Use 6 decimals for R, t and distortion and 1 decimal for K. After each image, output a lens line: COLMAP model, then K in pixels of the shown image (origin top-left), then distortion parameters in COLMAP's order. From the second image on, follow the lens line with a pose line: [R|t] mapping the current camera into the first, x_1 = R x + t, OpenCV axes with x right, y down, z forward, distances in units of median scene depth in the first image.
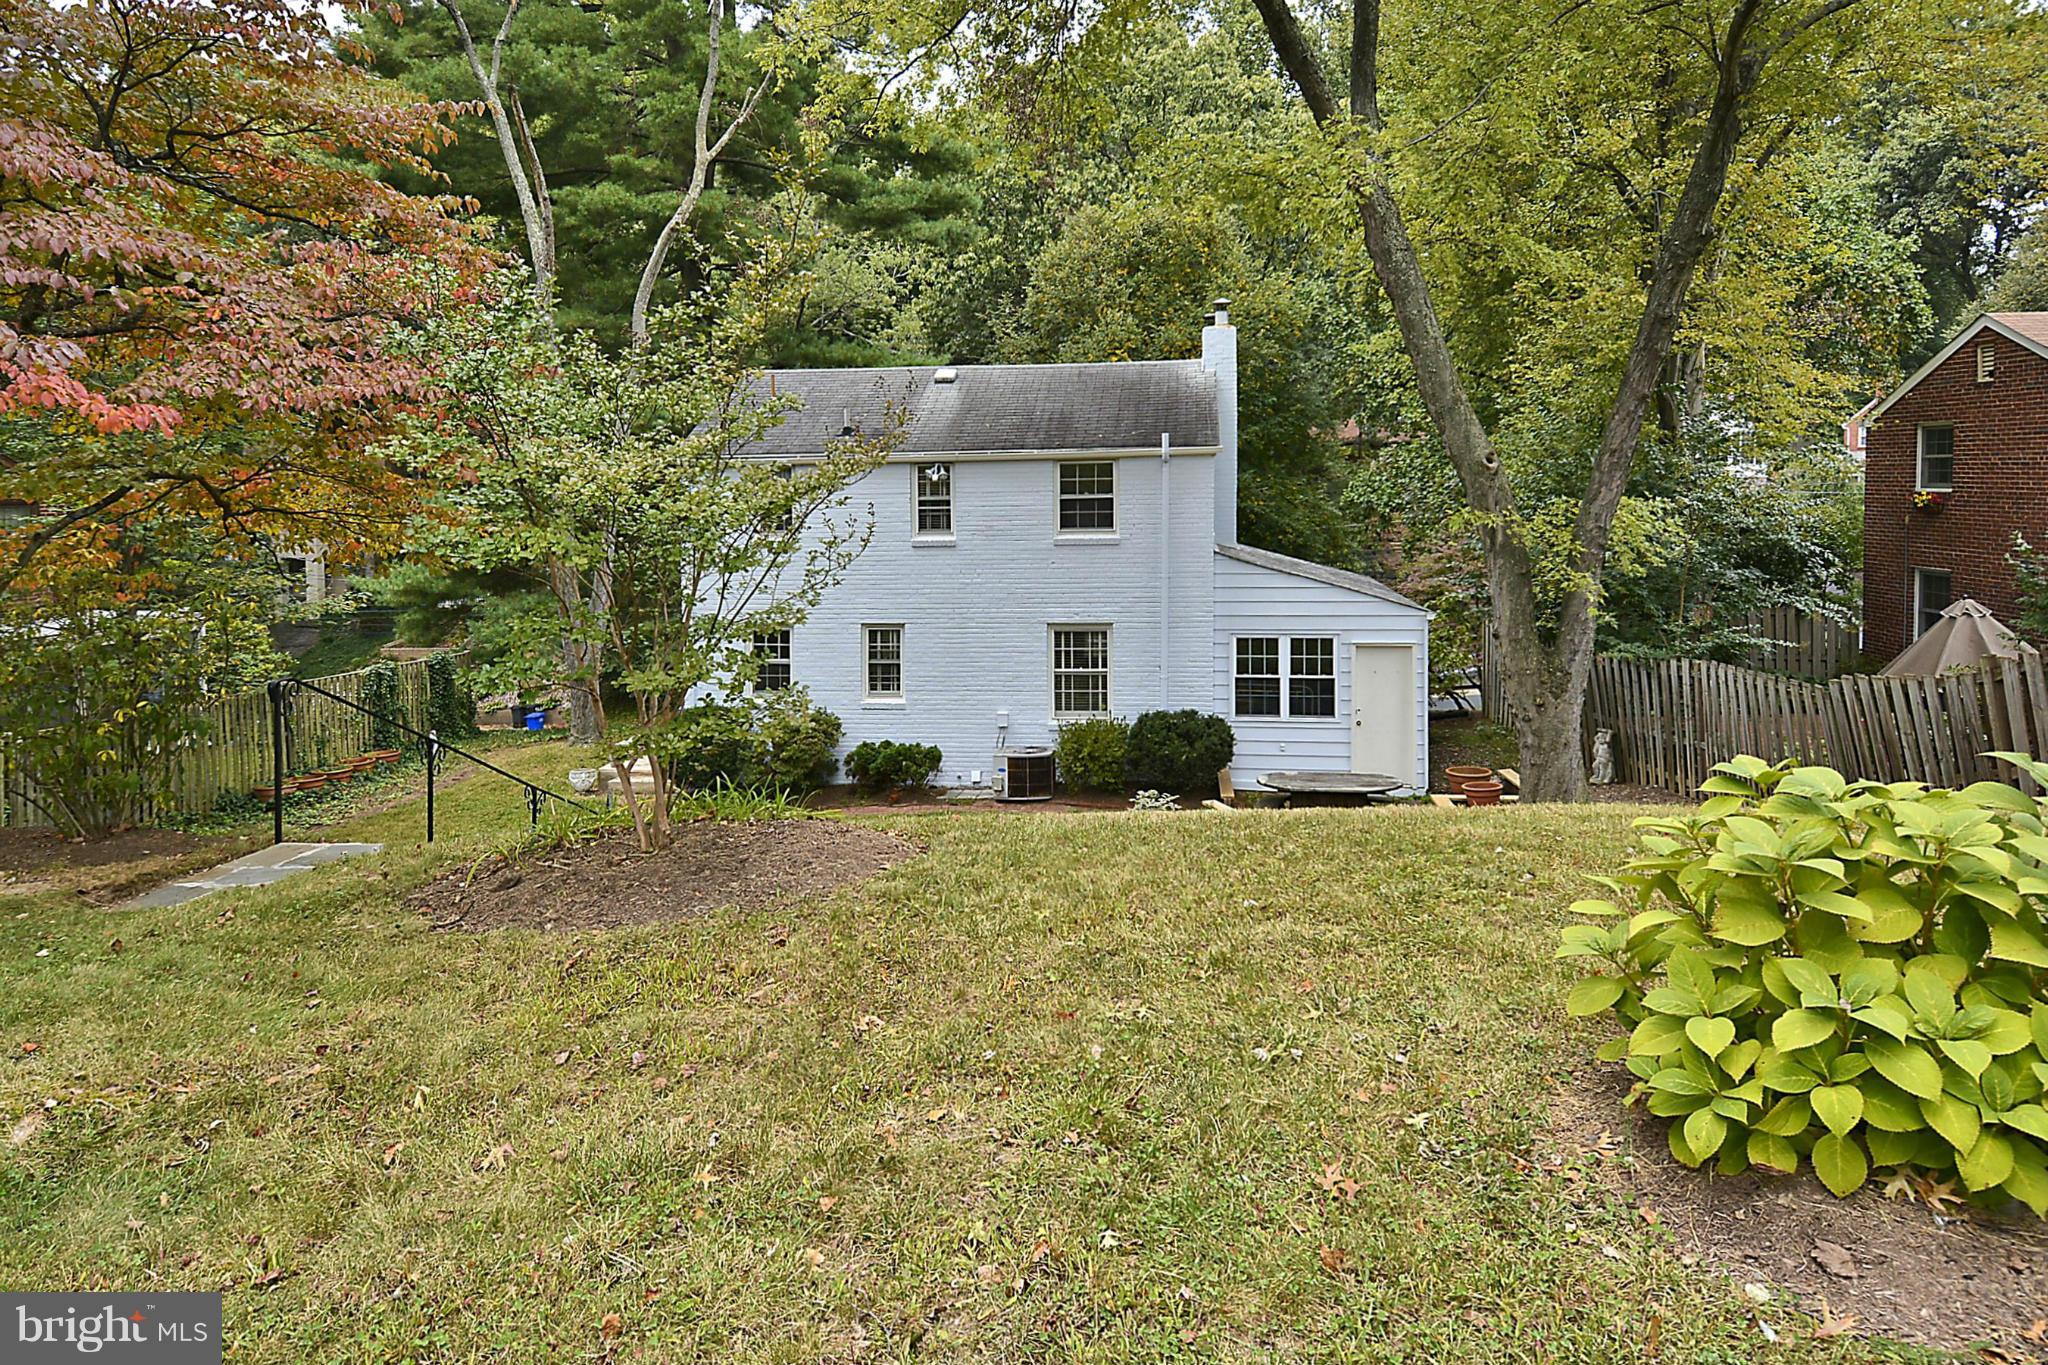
lens RADIAL K [[1267.6, 0, 1025.3], [0, 1267.6, 604.0], [0, 0, 1]] dist [0.002760, -0.046902]
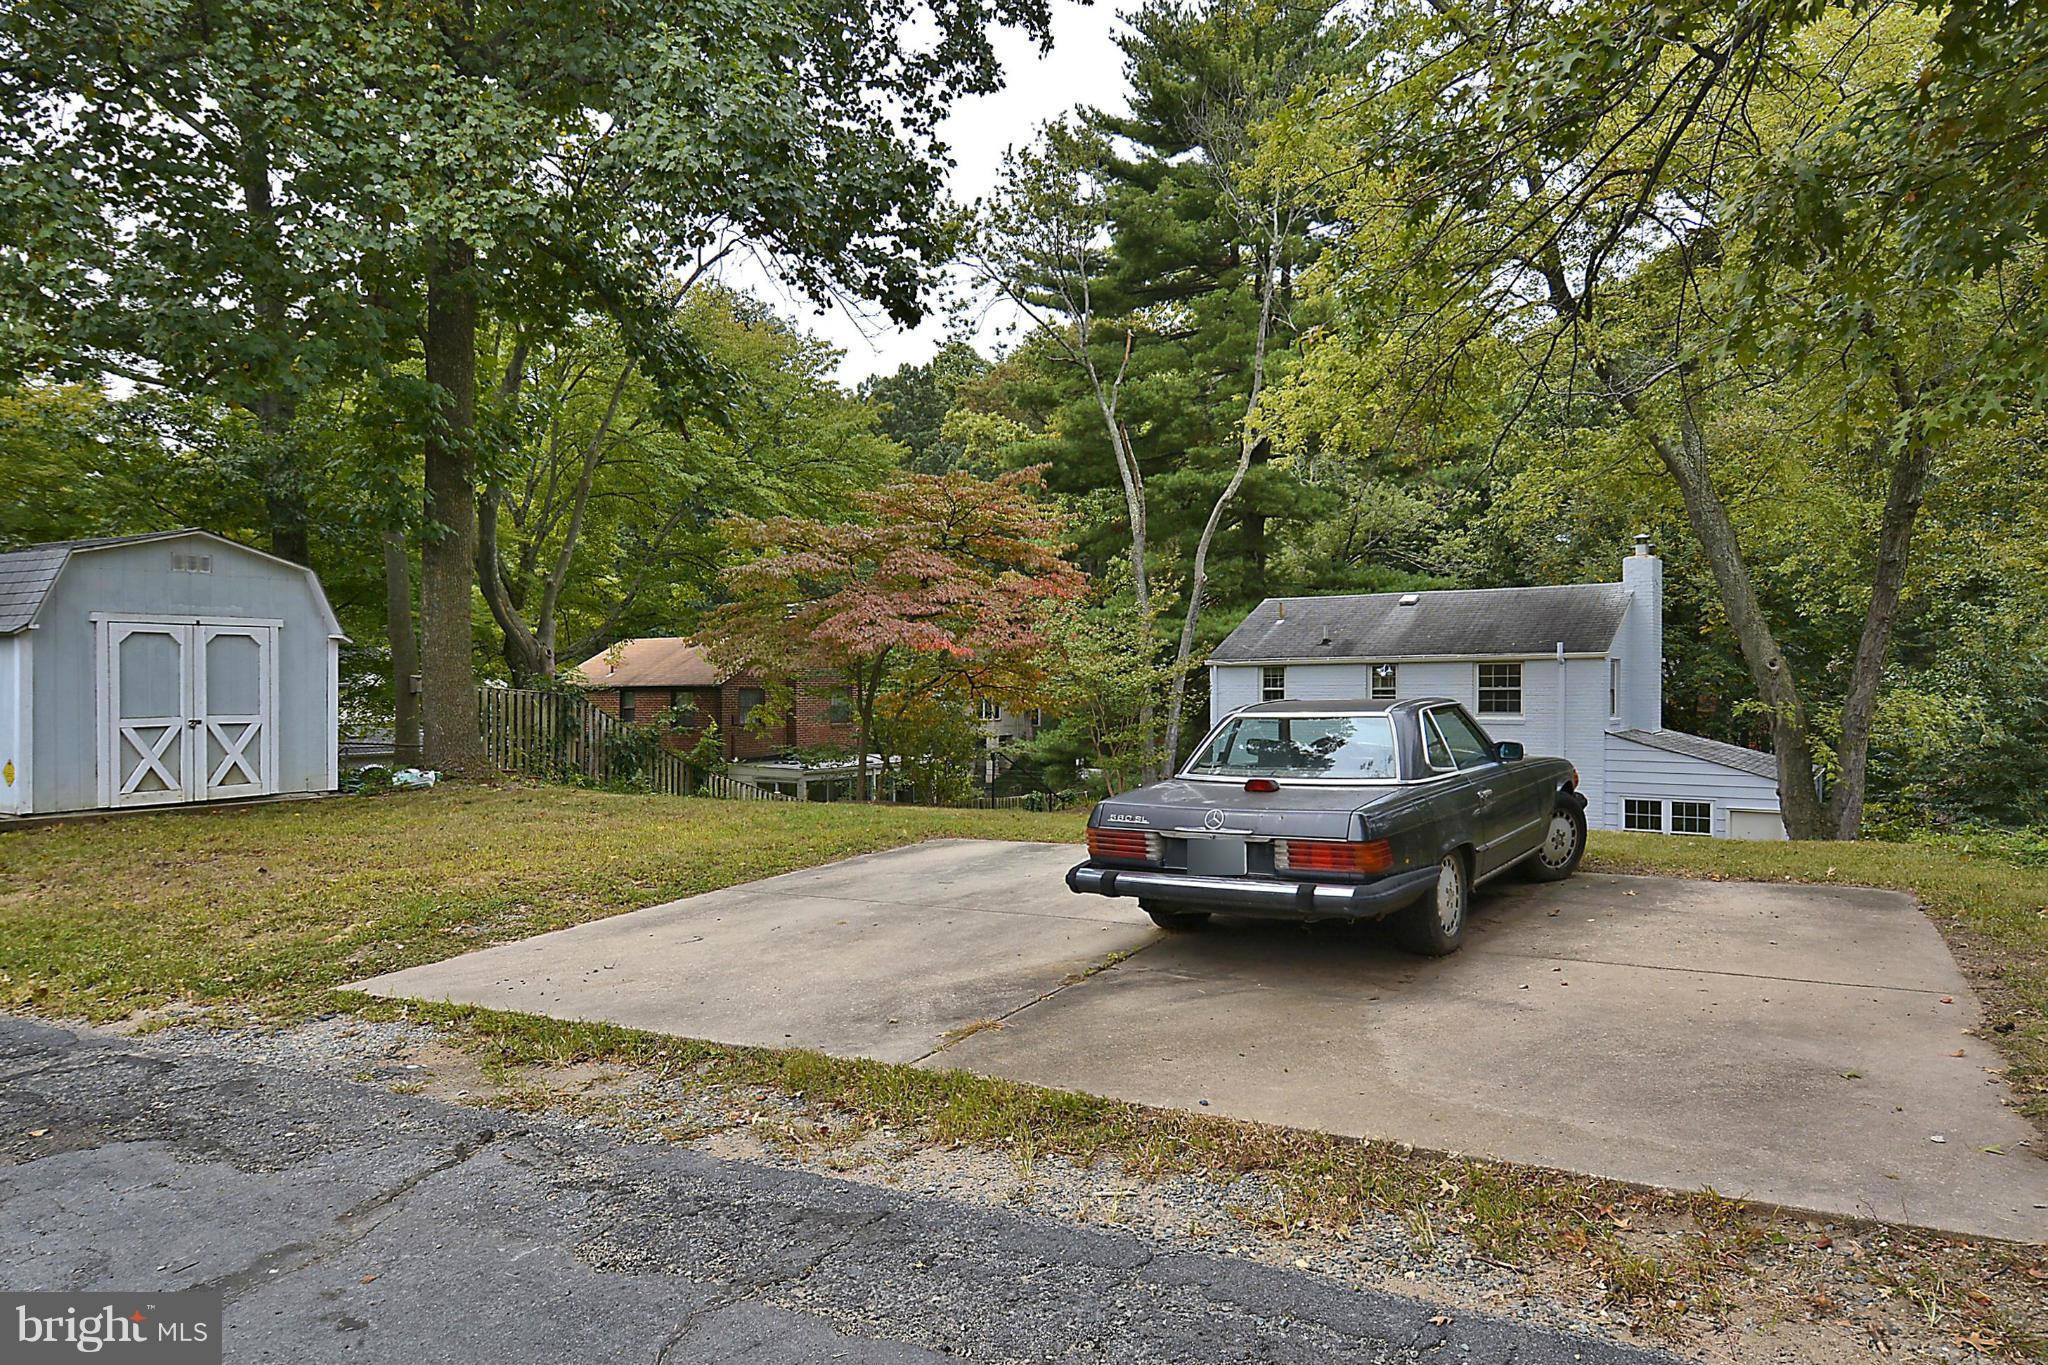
lens RADIAL K [[1094.2, 0, 1024.0], [0, 1094.2, 682.5], [0, 0, 1]] dist [0.001070, 0.000095]
pose [[0.890315, 0.011030, -0.455212, 0.115034], [-0.051976, 0.995634, -0.077531, 0.023764], [0.452370, 0.092687, 0.887001, -0.247255]]
